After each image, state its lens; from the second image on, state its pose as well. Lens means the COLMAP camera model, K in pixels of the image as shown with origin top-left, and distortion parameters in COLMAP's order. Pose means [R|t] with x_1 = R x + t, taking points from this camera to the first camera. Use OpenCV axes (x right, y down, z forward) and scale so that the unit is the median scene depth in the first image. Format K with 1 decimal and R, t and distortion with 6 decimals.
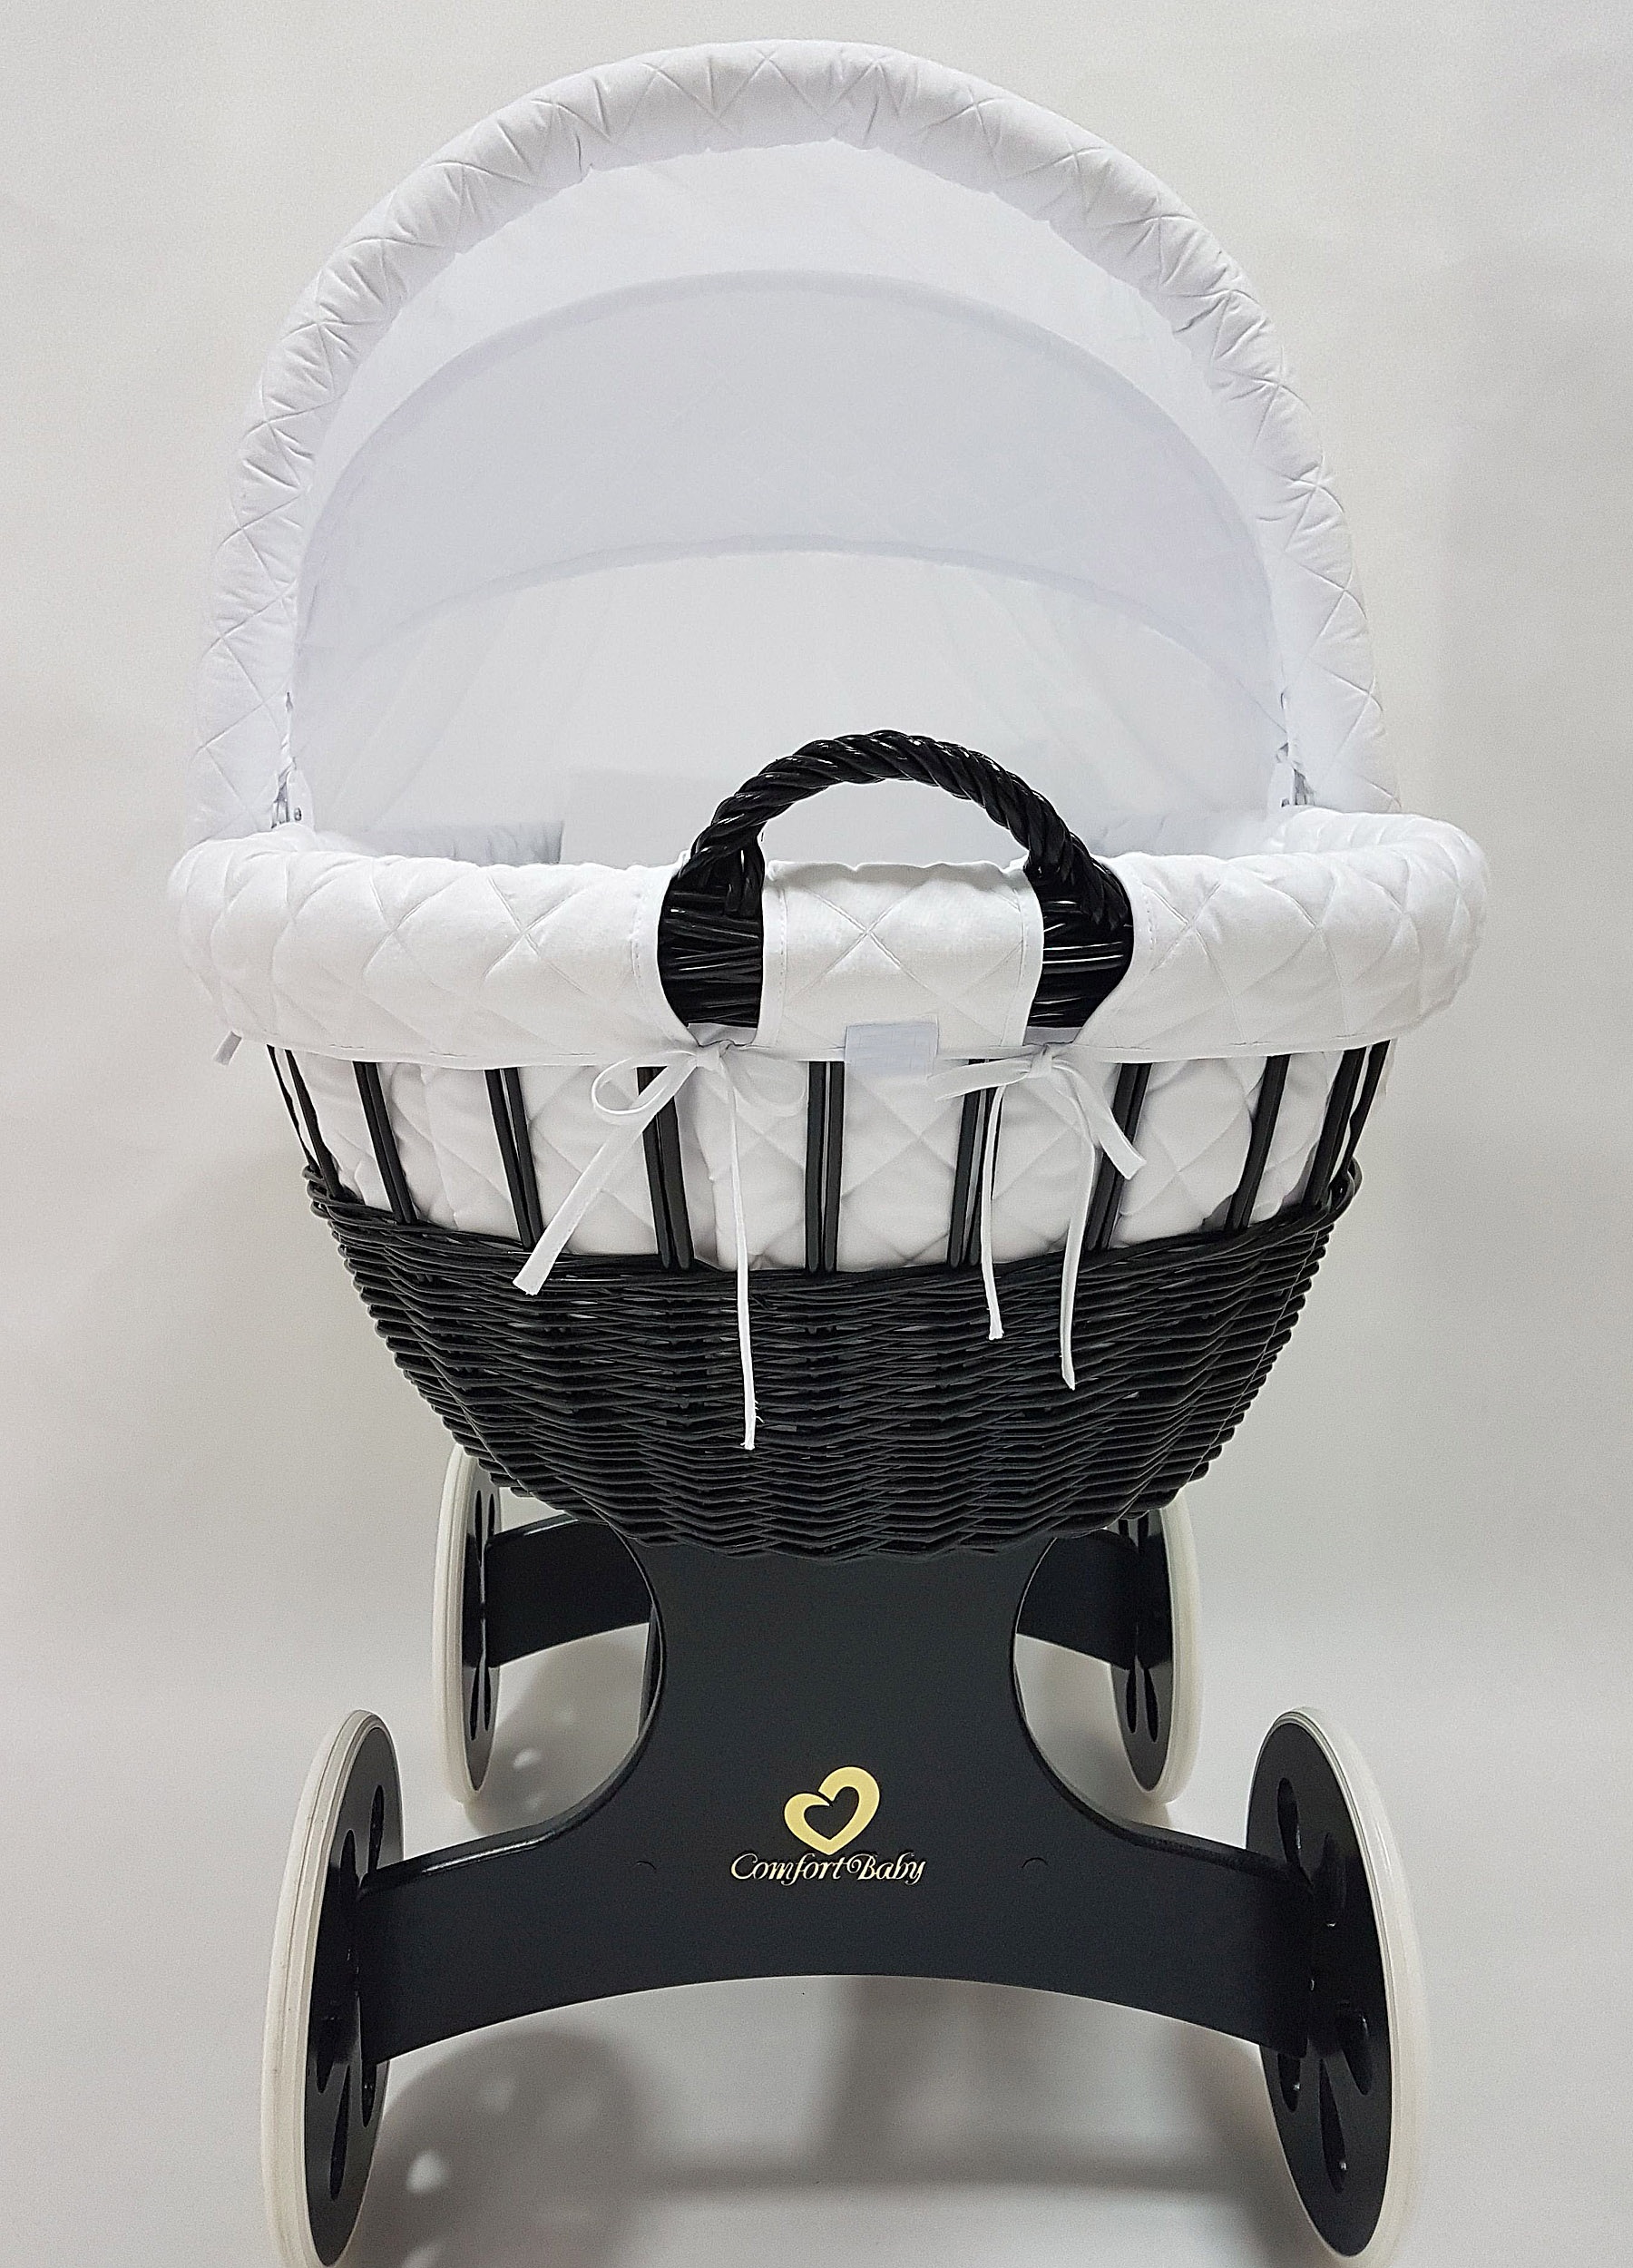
lens RADIAL K [[1771.3, 0, 809.0], [0, 1771.3, 1213.3], [0, 0, 1]] dist [-0.004580, 0.003917]
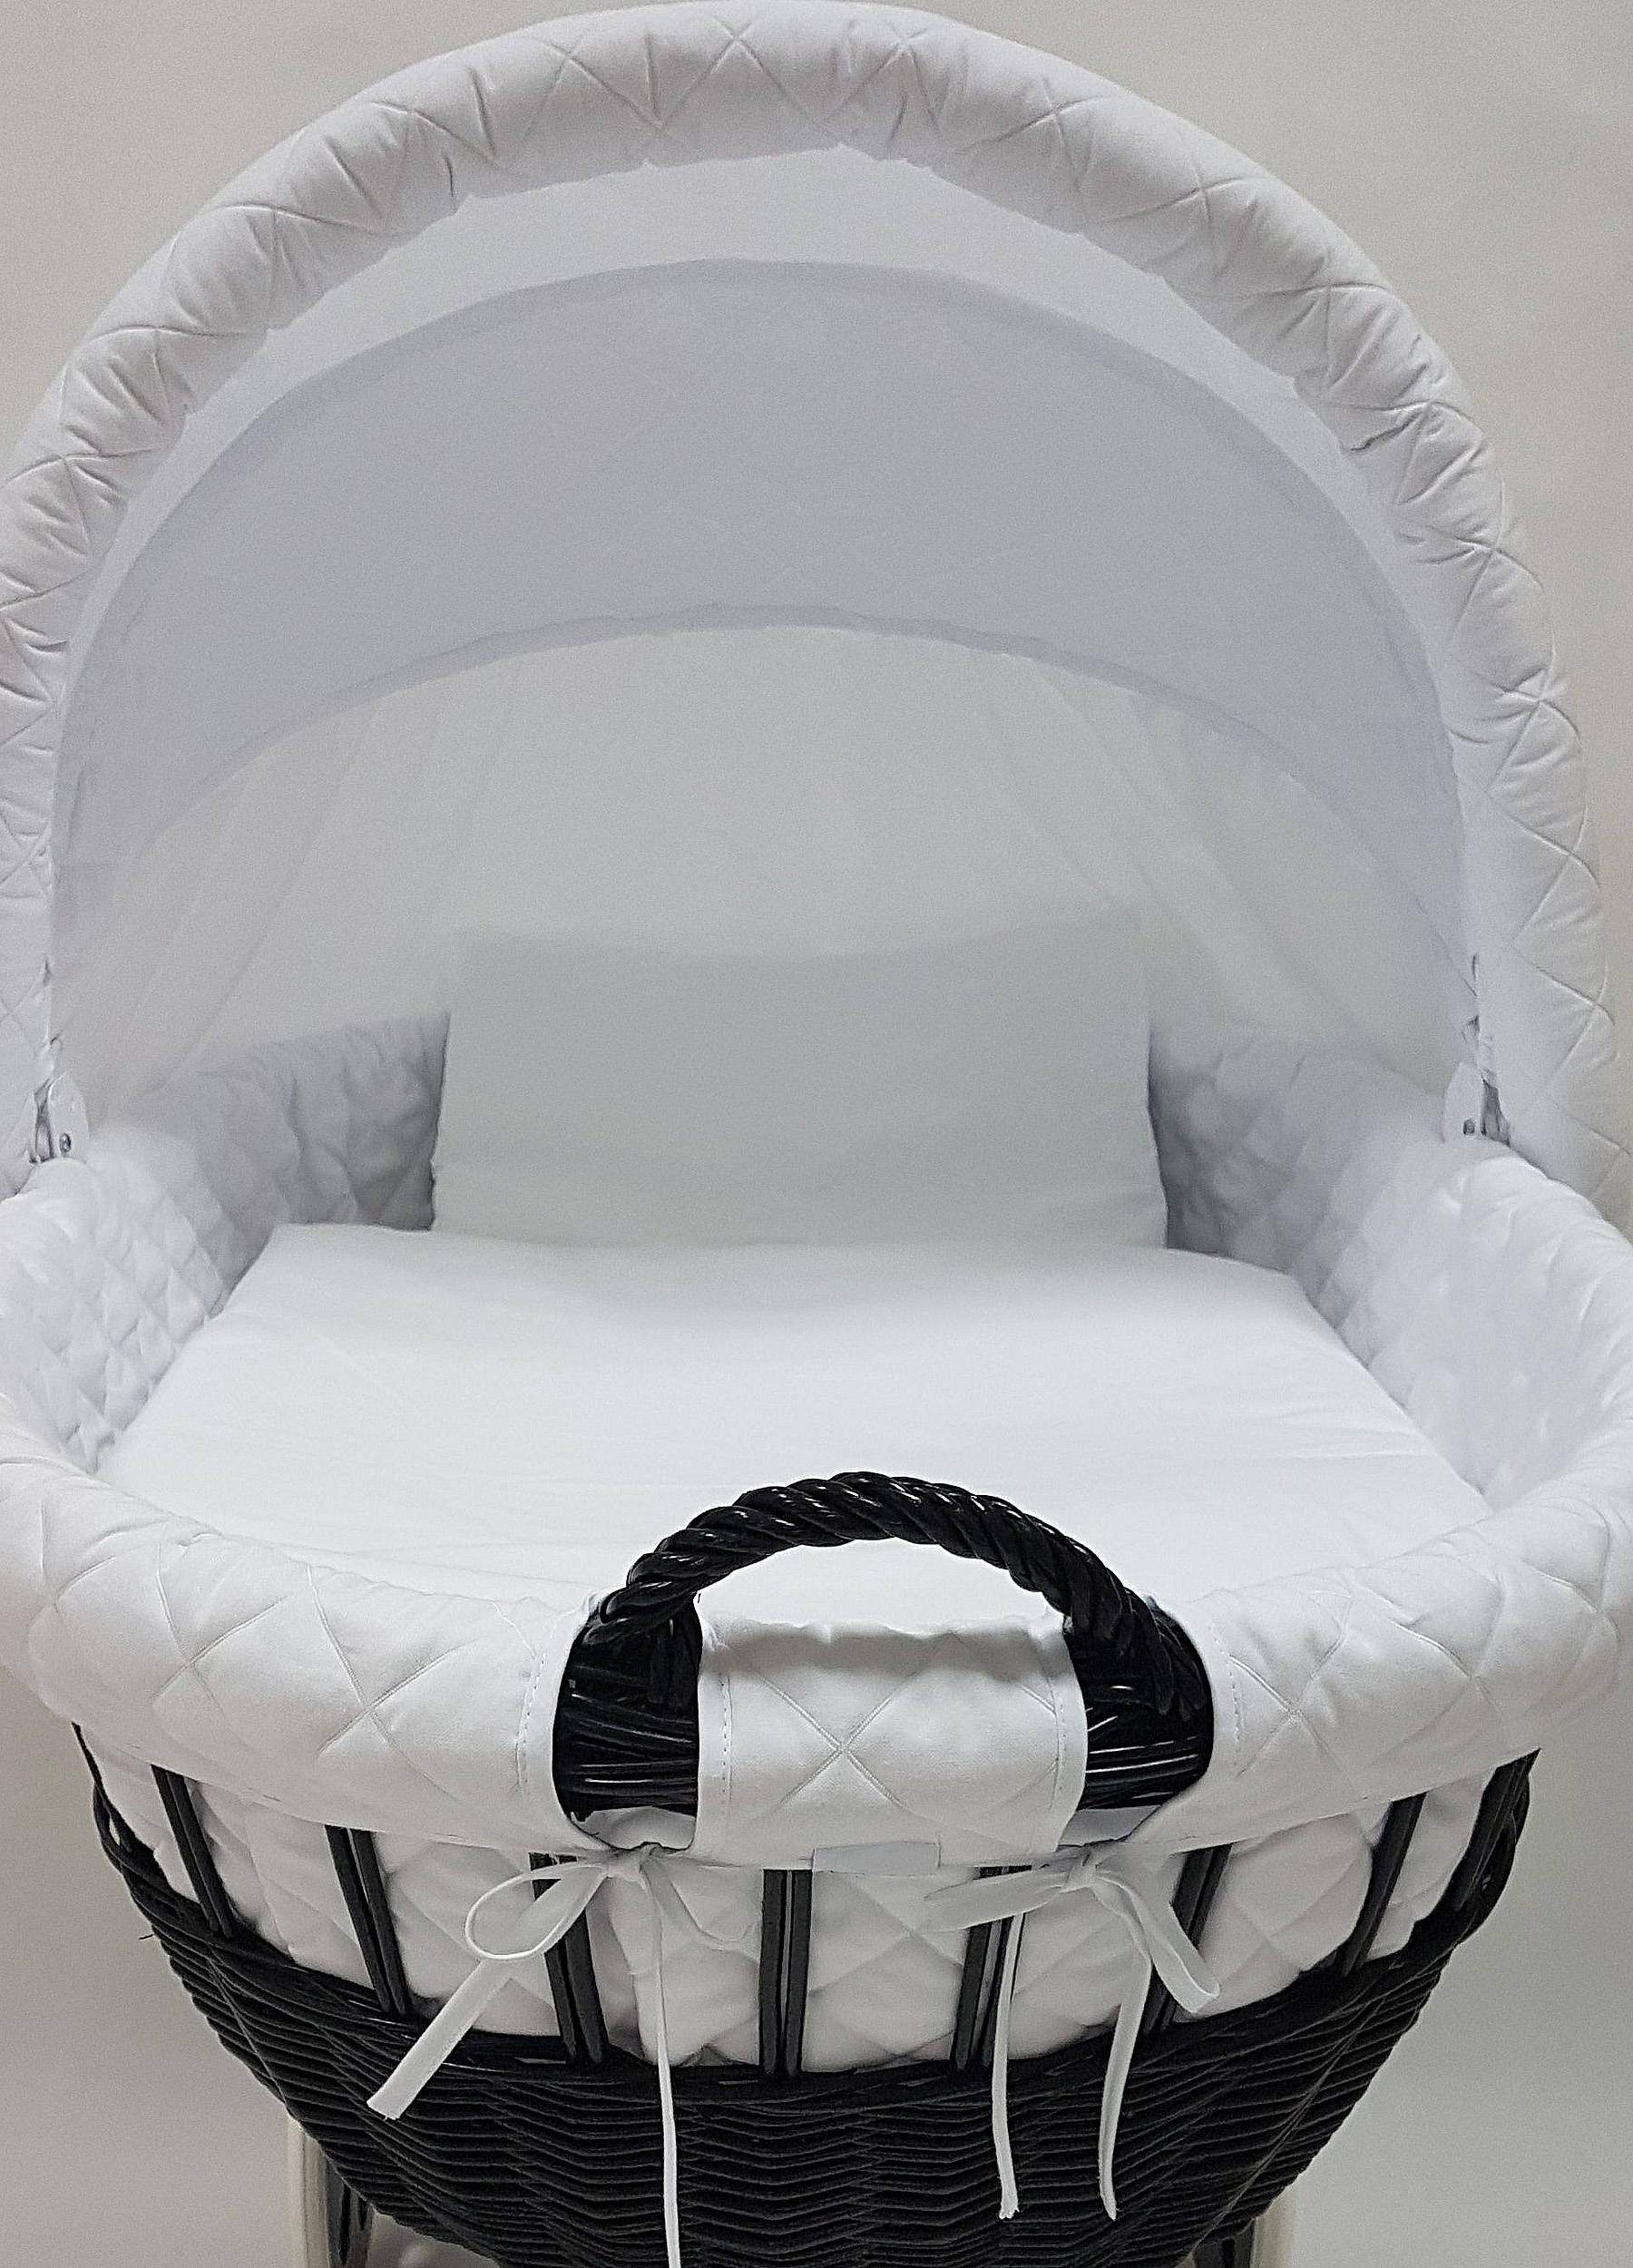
lens RADIAL K [[2440.1, 0, 822.2], [0, 2440.1, 1134.4], [0, 0, 1]] dist [0.007970, 0.001031]
pose [[0.999874, 0.014820, -0.005668, 0.023629], [-0.013609, 0.984681, 0.173834, -0.513921], [0.008158, -0.173735, 0.984759, 0.055773]]
